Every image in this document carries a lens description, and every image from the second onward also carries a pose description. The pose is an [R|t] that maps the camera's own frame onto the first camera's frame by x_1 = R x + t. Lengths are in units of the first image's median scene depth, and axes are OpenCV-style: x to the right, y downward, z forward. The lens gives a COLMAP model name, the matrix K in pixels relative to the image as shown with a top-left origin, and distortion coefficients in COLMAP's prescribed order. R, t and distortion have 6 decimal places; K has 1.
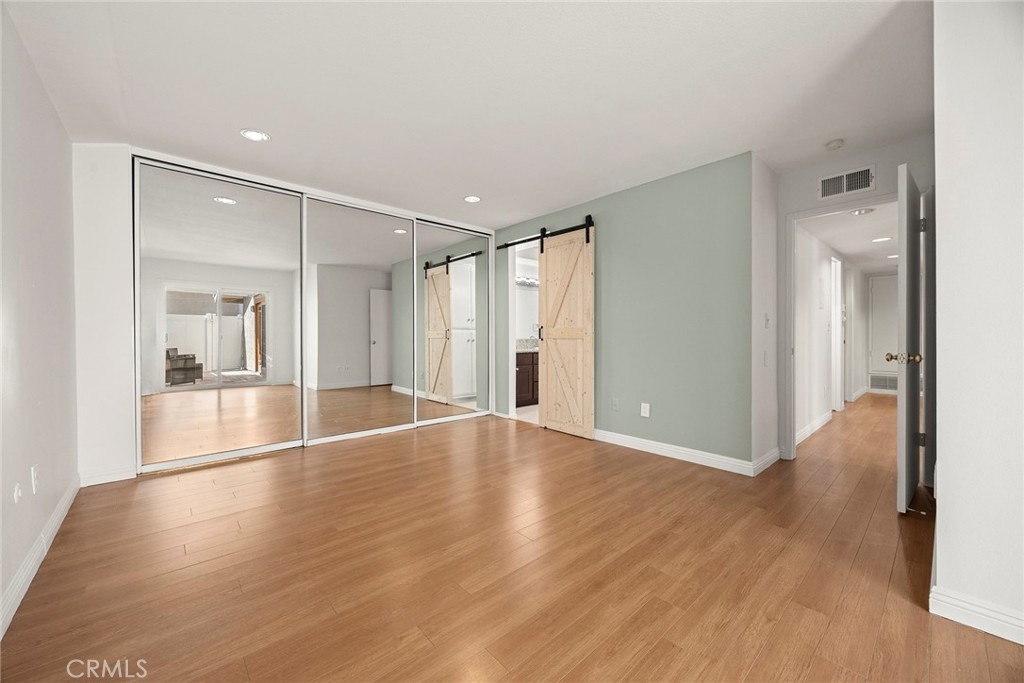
lens RADIAL K [[394.3, 0, 512.7], [0, 394.3, 339.2], [0, 0, 1]] dist [0.001431, -0.001315]
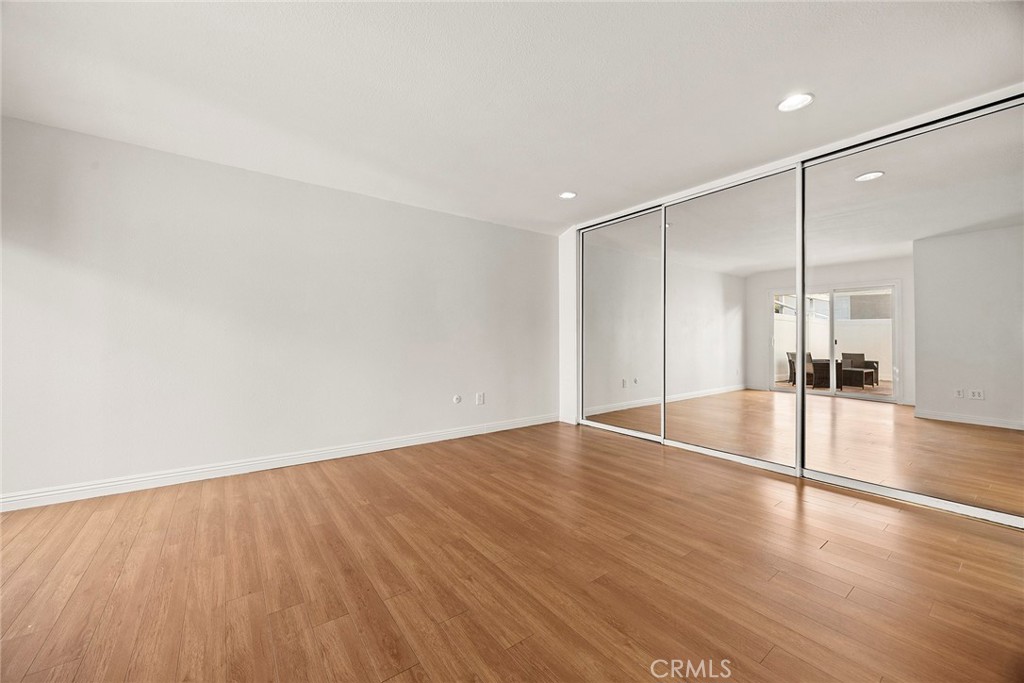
lens RADIAL K [[394.3, 0, 508.8], [0, 394.3, 339.1], [0, 0, 1]] dist [0.001431, -0.001315]
pose [[-0.110682, -0.000959, -0.993855, 0.840696], [-0.012868, 0.999917, 0.000468, -0.005443], [0.993773, 0.012840, -0.110685, 1.055789]]
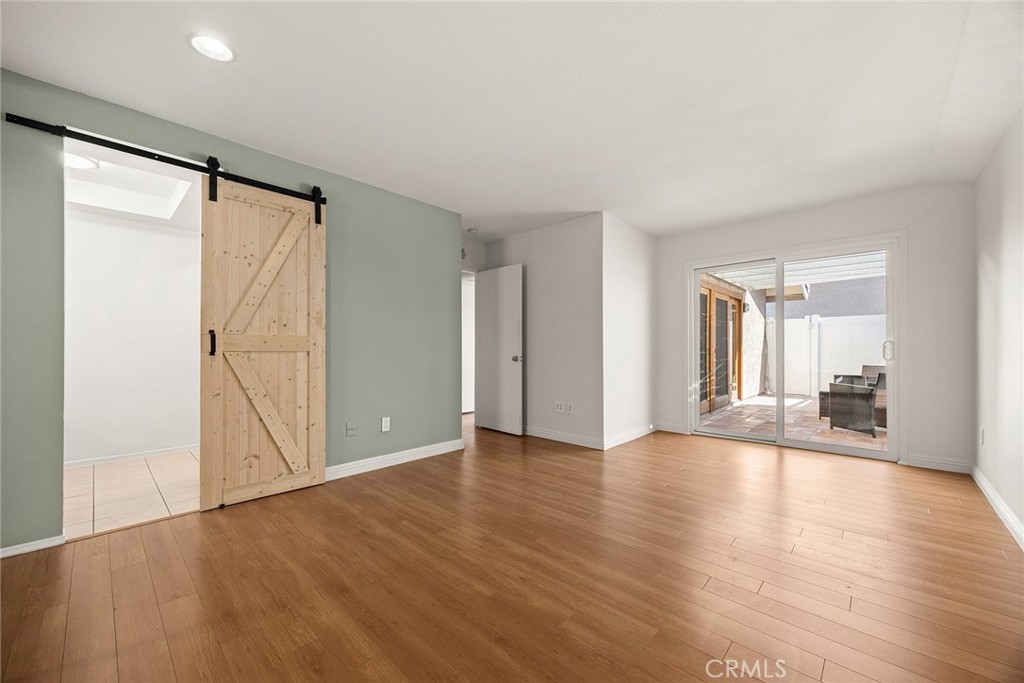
lens RADIAL K [[394.3, 0, 514.5], [0, 394.3, 345.5], [0, 0, 1]] dist [0.001431, -0.001315]
pose [[-0.082395, 0.005149, 0.996586, -0.956888], [0.009550, 0.999945, -0.004377, -0.007680], [-0.996554, 0.009157, -0.082439, 1.124425]]
